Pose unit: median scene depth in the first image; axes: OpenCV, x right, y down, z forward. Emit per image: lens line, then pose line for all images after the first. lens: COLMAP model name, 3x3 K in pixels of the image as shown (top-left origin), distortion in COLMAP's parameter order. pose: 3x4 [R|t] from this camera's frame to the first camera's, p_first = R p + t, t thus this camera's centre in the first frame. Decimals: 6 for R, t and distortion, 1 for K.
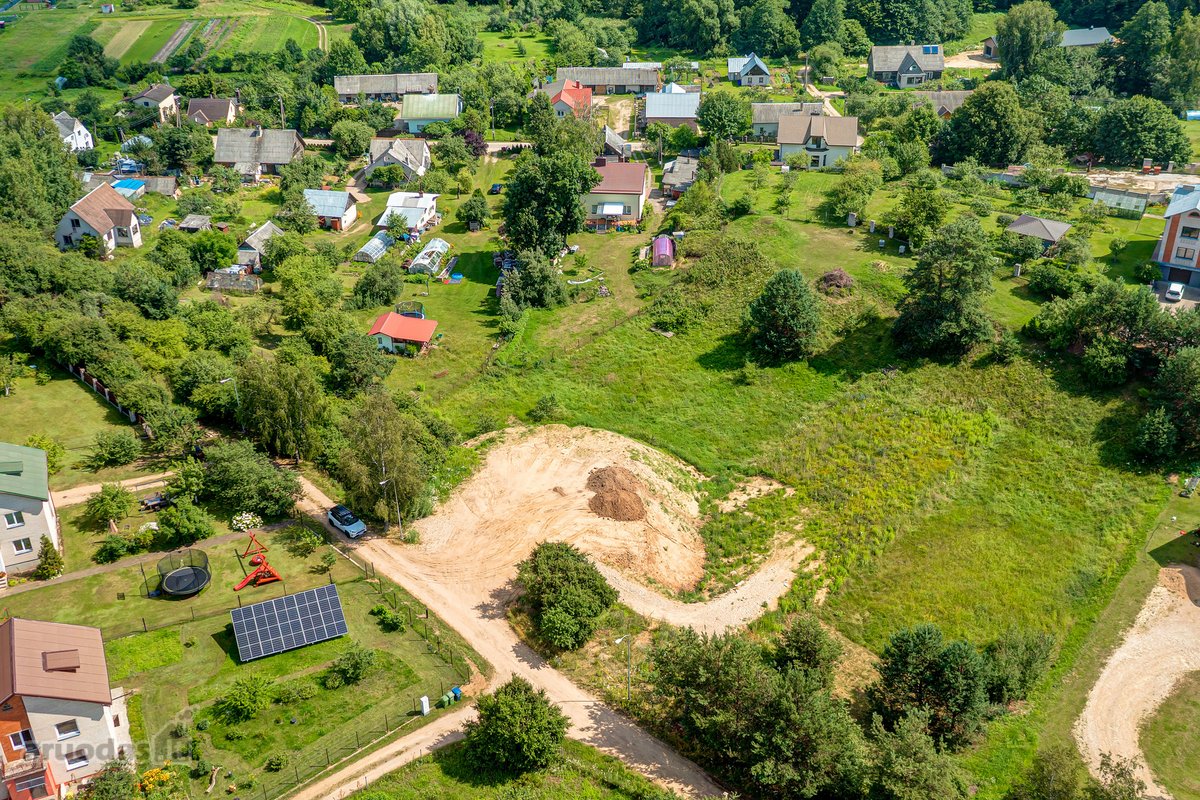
lens RADIAL K [[1211.0, 0, 587.9], [0, 1211.0, 393.3], [0, 0, 1]] dist [-0.002624, 0.002707]
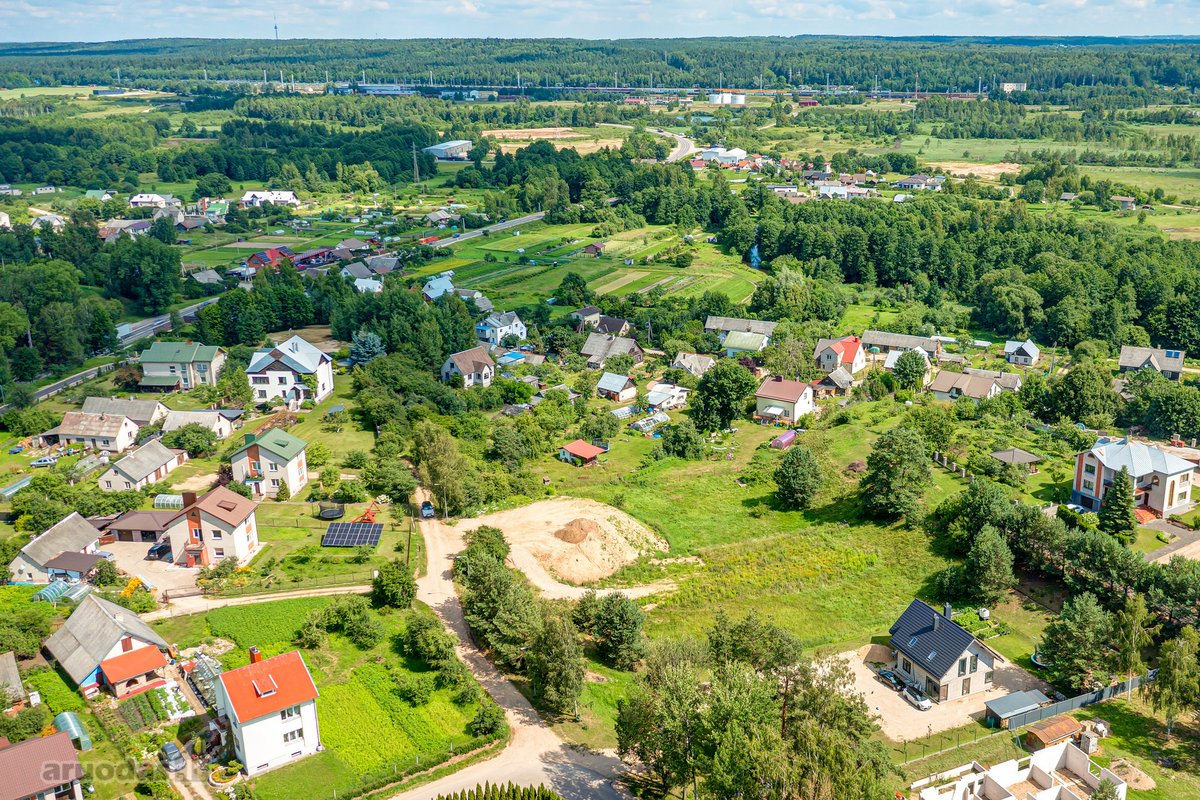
lens RADIAL K [[1167.7, 0, 728.8], [0, 1167.7, 438.3], [0, 0, 1]] dist [-0.005538, 0.011599]
pose [[0.905506, 0.156495, -0.394421, 0.574431], [-0.230090, 0.962077, -0.146513, 0.102783], [0.356535, 0.223421, 0.907175, -0.283241]]
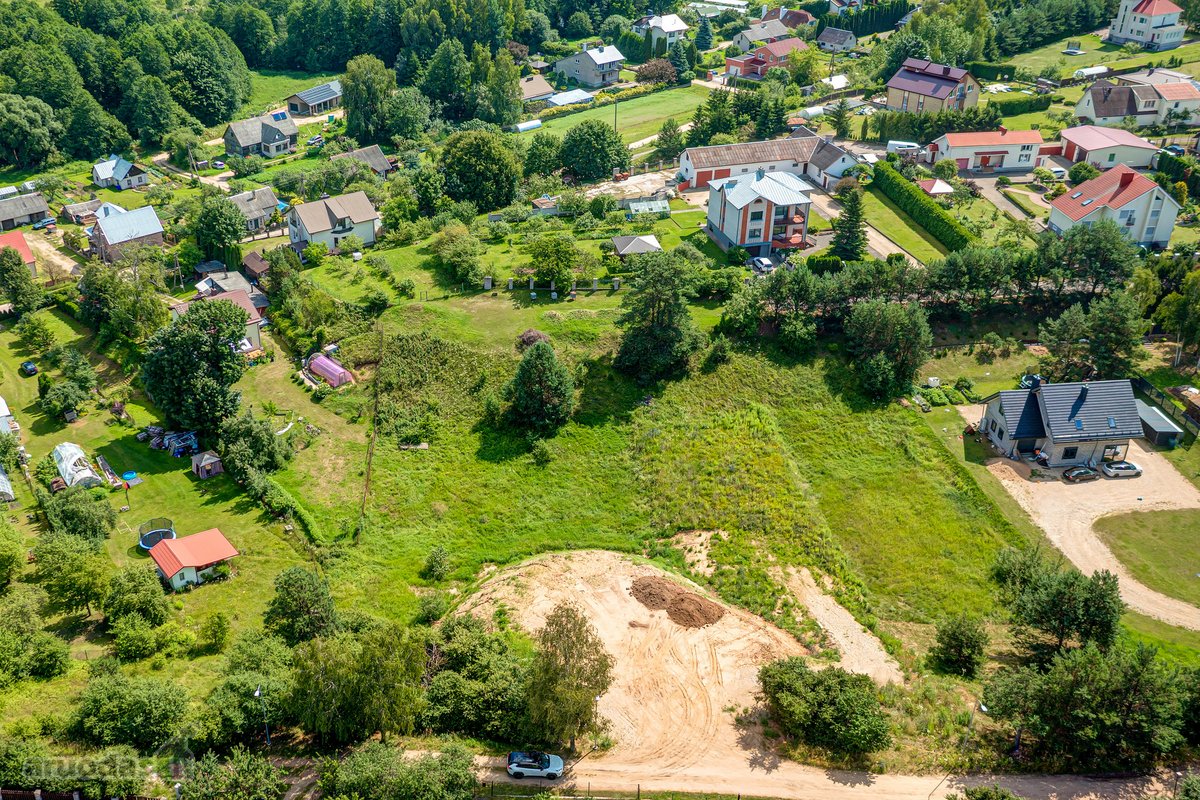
lens RADIAL K [[1161.2, 0, 486.3], [0, 1161.2, 385.8], [0, 0, 1]] dist [-0.004077, 0.007470]
pose [[0.734751, -0.324004, 0.595955, -0.414678], [0.343290, 0.935350, 0.085281, -0.149130], [-0.585058, 0.141925, 0.798477, 0.219443]]
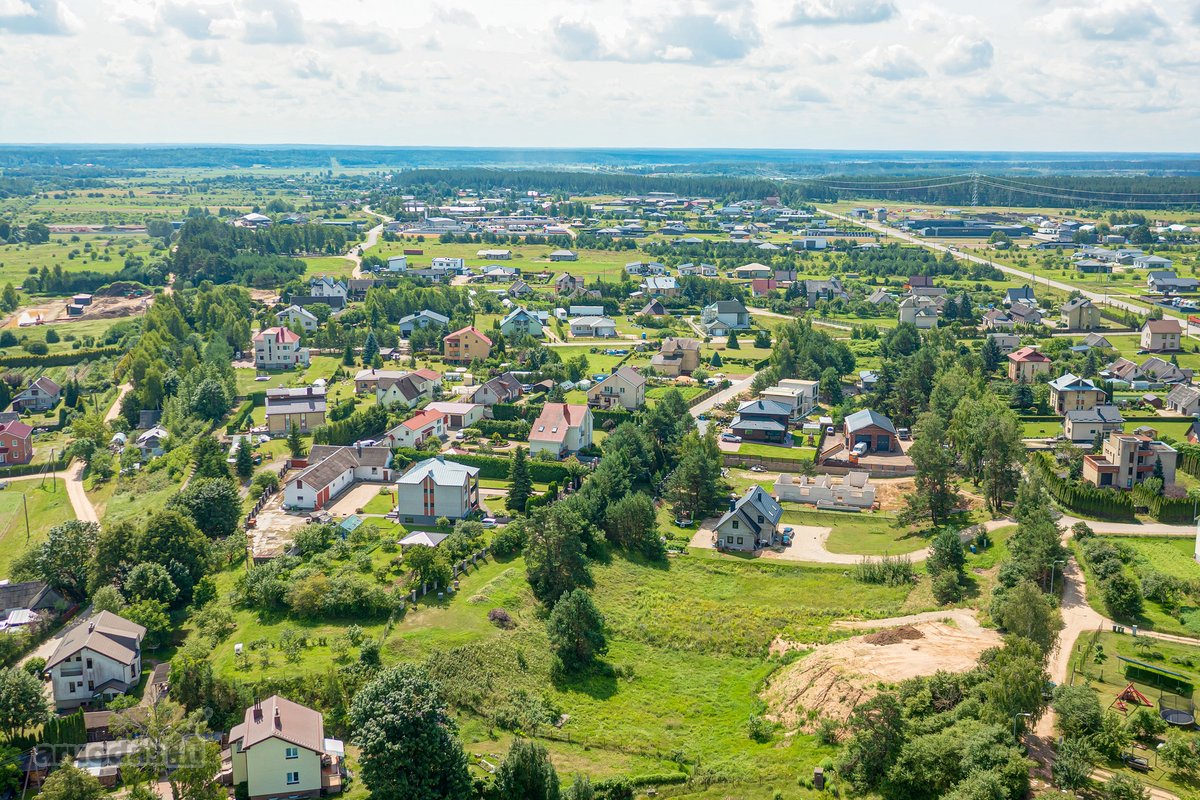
lens RADIAL K [[1206.9, 0, 634.0], [0, 1206.9, 371.1], [0, 0, 1]] dist [-0.005142, 0.005189]
pose [[-0.379106, -0.146218, 0.913728, -0.808571], [0.470306, 0.819948, 0.326341, -0.568753], [-0.796926, 0.553449, -0.242080, 0.999495]]
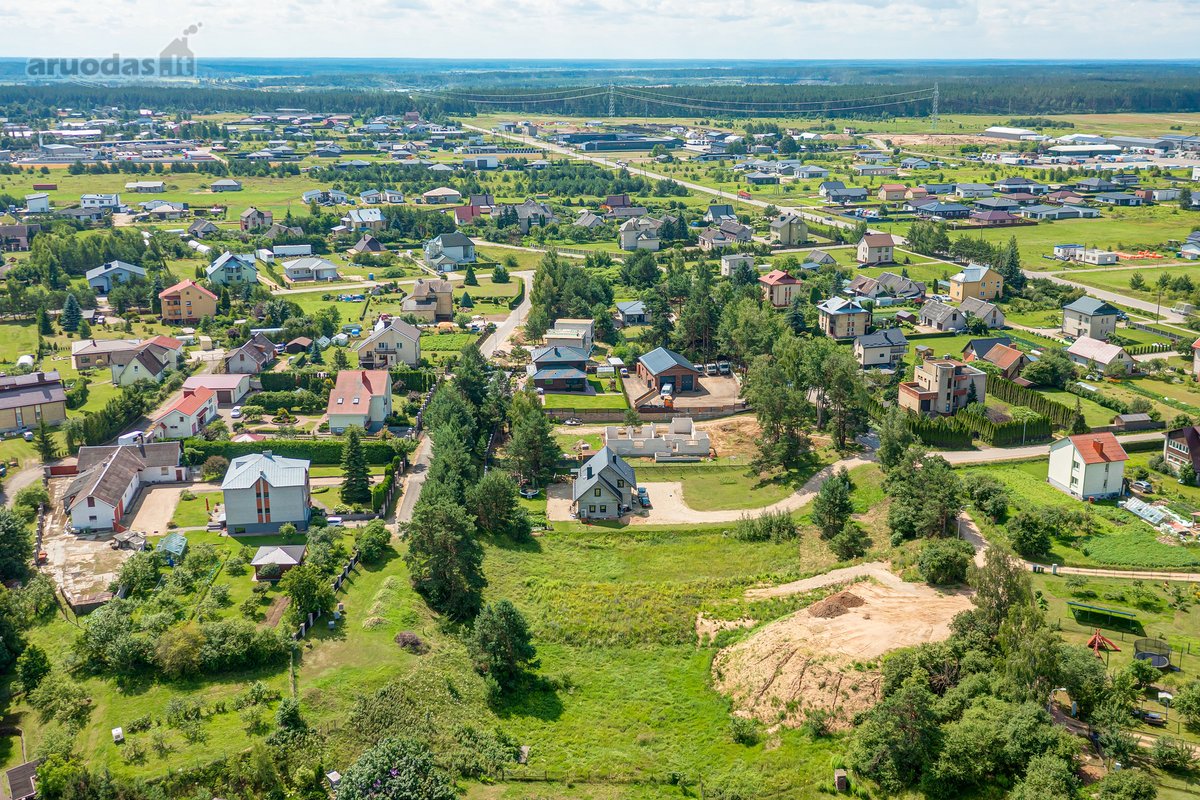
lens RADIAL K [[1196.3, 0, 616.1], [0, 1196.3, 376.4], [0, 0, 1]] dist [-0.005055, -0.000849]
pose [[-0.636028, -0.174686, 0.751633, -0.575749], [0.402684, 0.755766, 0.516395, -0.665667], [-0.658266, 0.631112, -0.410345, 1.102381]]
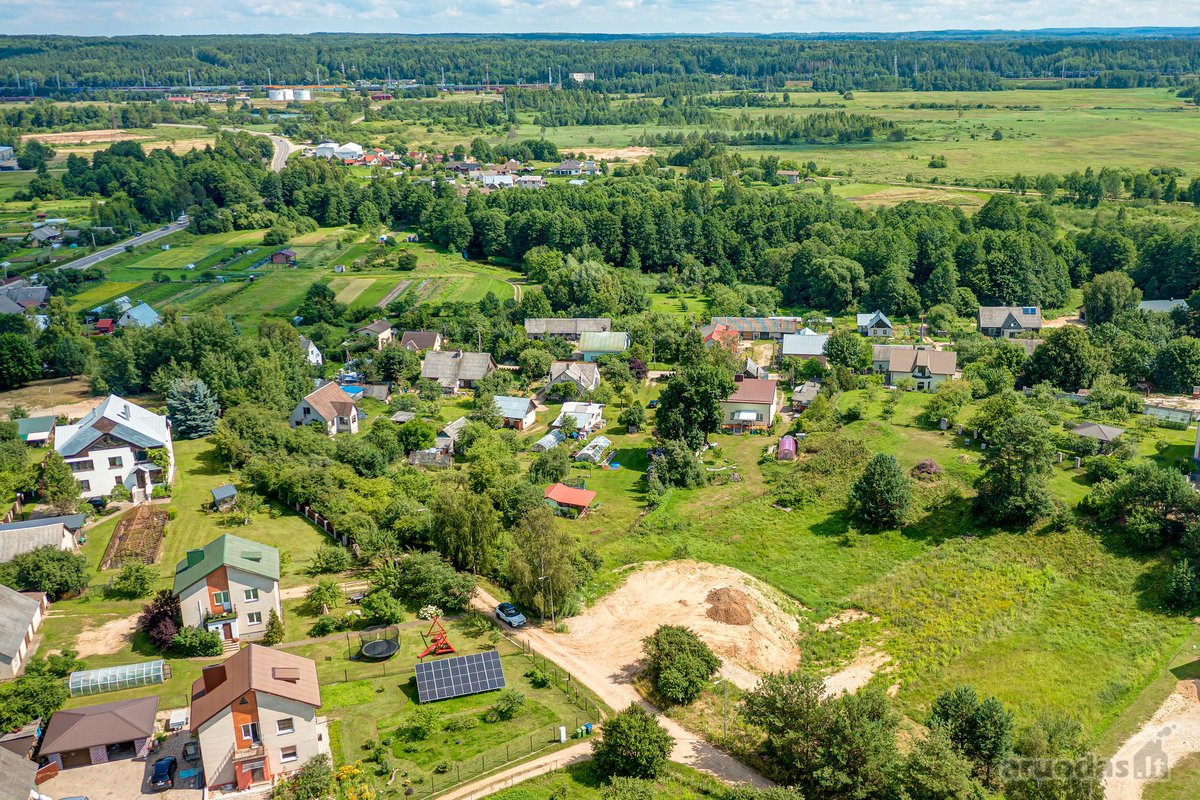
lens RADIAL K [[1143.9, 0, 712.5], [0, 1143.9, 421.3], [0, 0, 1]] dist [-0.007138, 0.015219]
pose [[0.998960, 0.027800, -0.036150, 0.029863], [-0.034588, 0.978501, -0.203320, 0.094629], [0.029721, 0.204358, 0.978445, -0.122314]]
